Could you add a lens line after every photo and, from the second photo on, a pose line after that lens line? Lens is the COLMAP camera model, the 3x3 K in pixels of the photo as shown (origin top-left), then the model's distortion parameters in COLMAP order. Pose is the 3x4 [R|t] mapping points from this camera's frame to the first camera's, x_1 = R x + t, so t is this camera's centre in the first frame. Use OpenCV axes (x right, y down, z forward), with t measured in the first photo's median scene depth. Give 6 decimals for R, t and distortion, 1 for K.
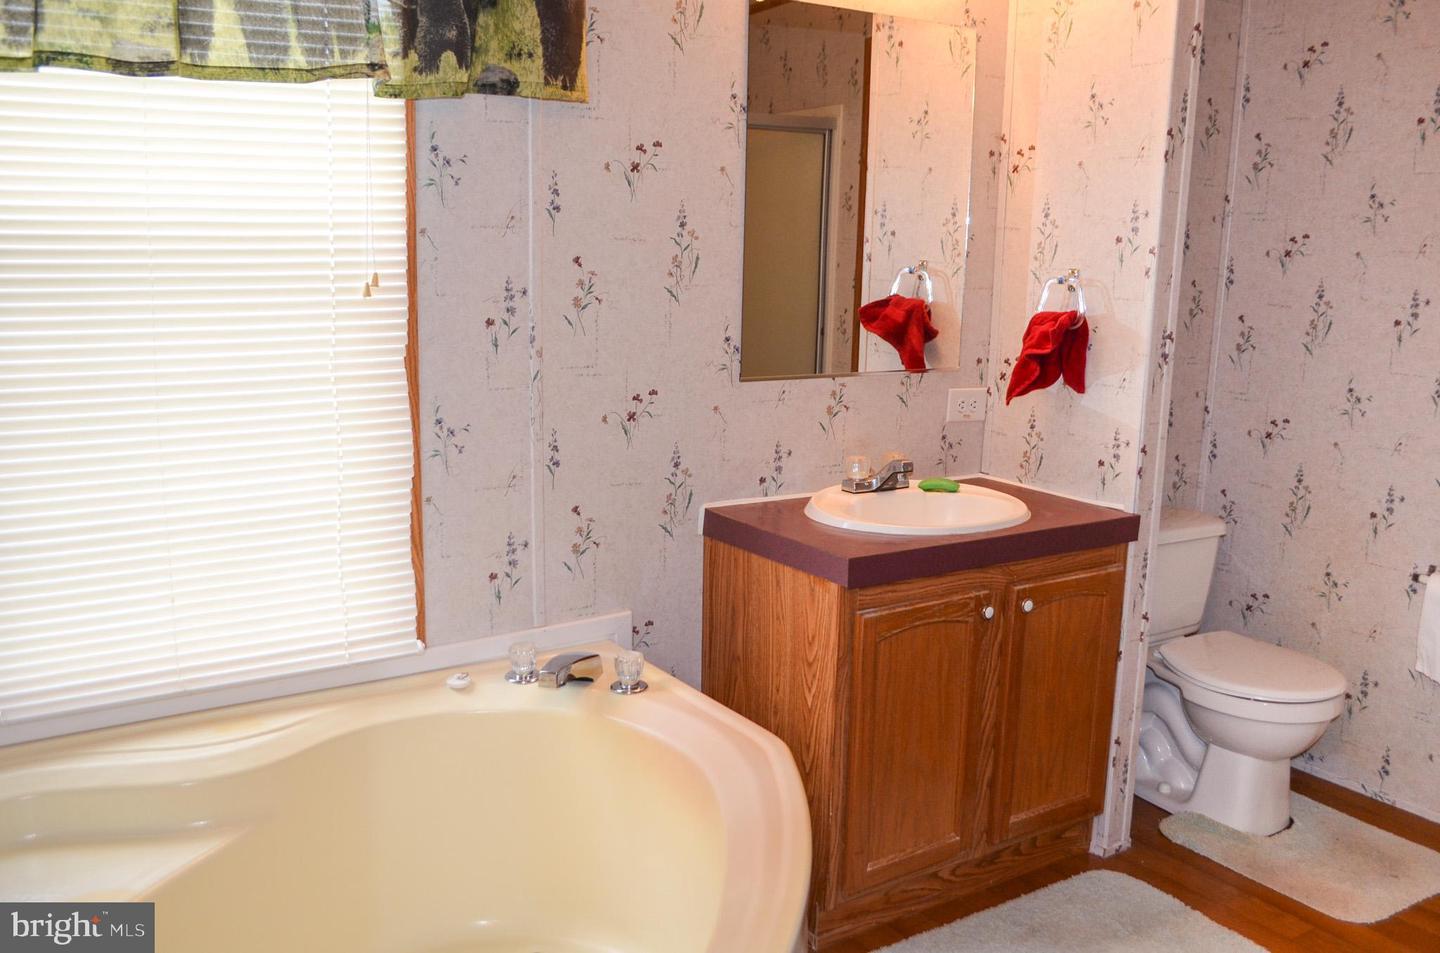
lens RADIAL K [[1253.6, 0, 720.0], [0, 1253.6, 476.5], [0, 0, 1]] dist [-0.065359, 0.004261]
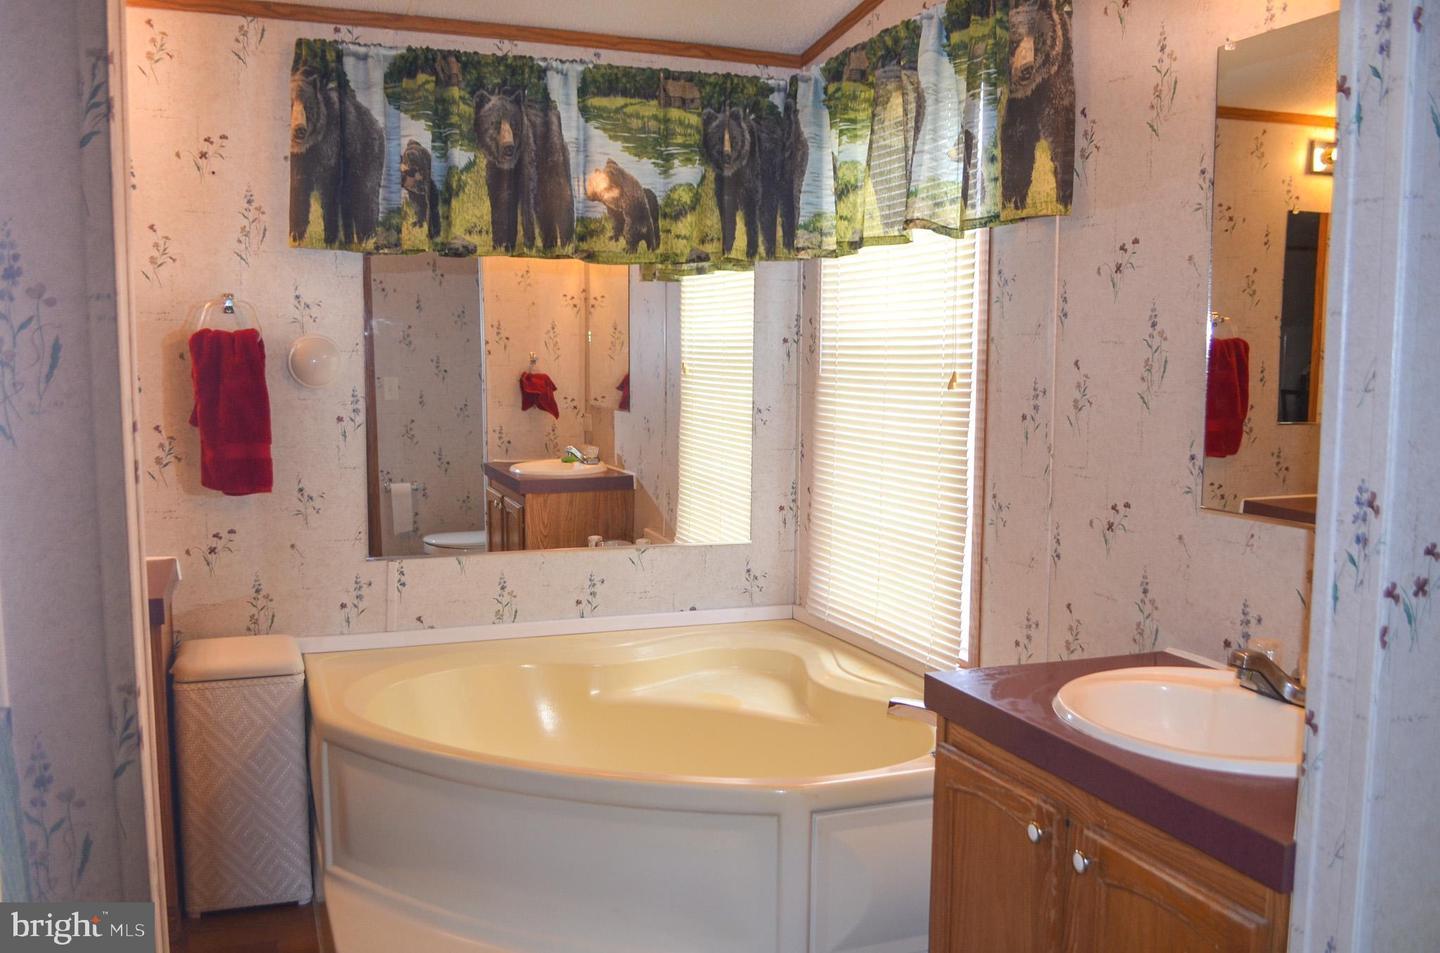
lens RADIAL K [[1253.6, 0, 720.0], [0, 1253.6, 476.5], [0, 0, 1]] dist [-0.065359, 0.004261]
pose [[-0.207170, 0.072317, -0.975628, 0.990810], [-0.194431, 0.974327, 0.113508, -0.146345], [0.958789, 0.213208, -0.187791, 0.962588]]
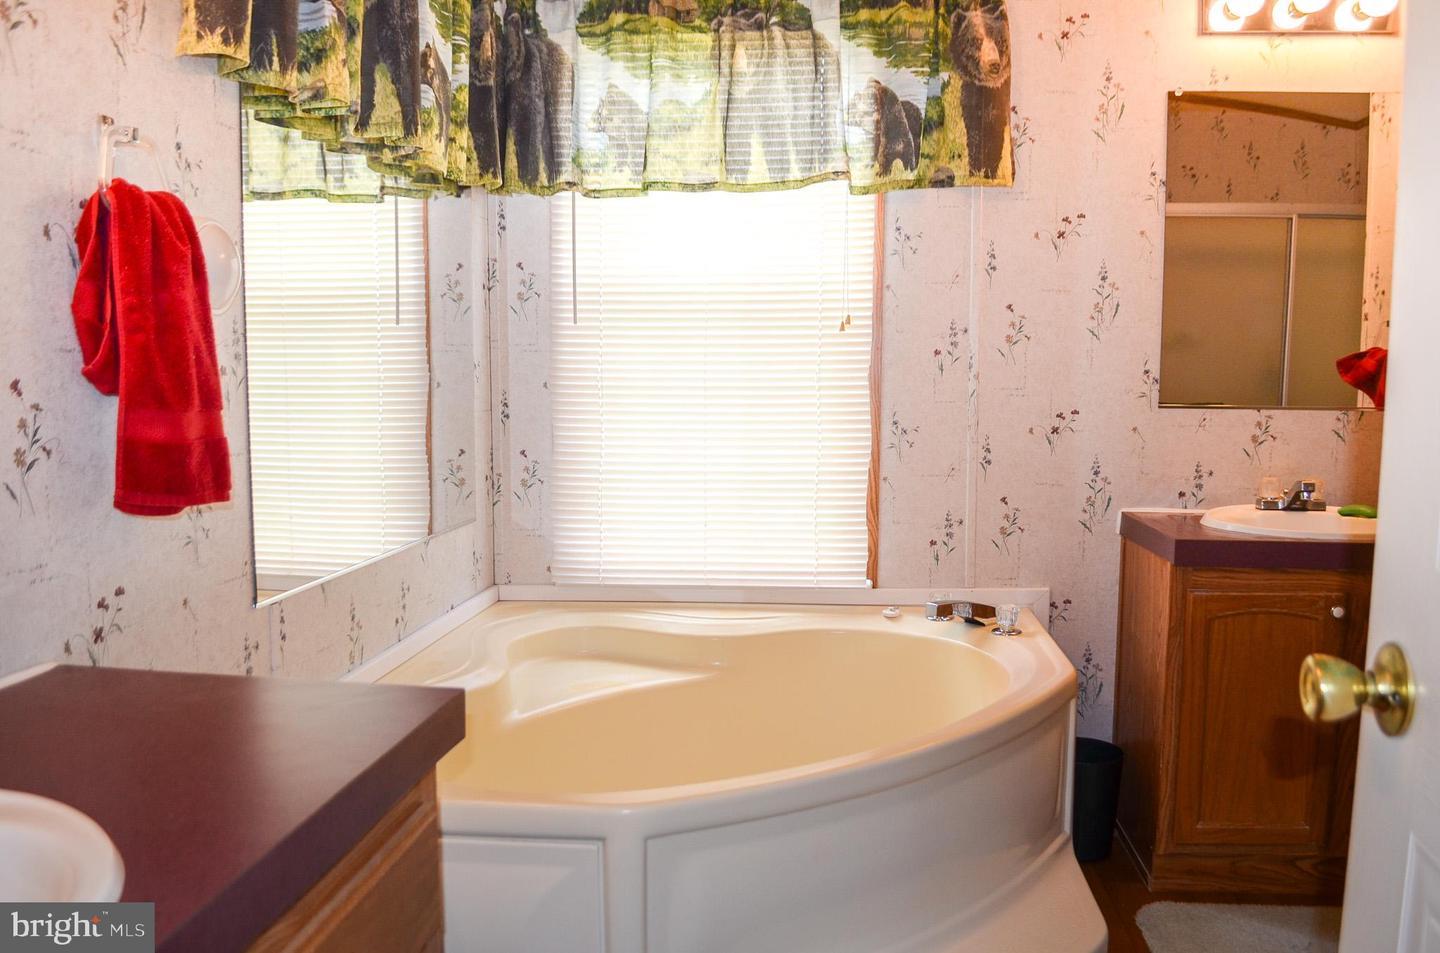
lens RADIAL K [[1125.7, 0, 738.9], [0, 1125.7, 482.9], [0, 0, 1]] dist [-0.078699, -0.006644]
pose [[0.782282, 0.045440, -0.621265, 0.415127], [-0.104805, 0.992720, -0.059359, 0.113887], [0.614044, 0.111547, 0.781349, -0.074631]]
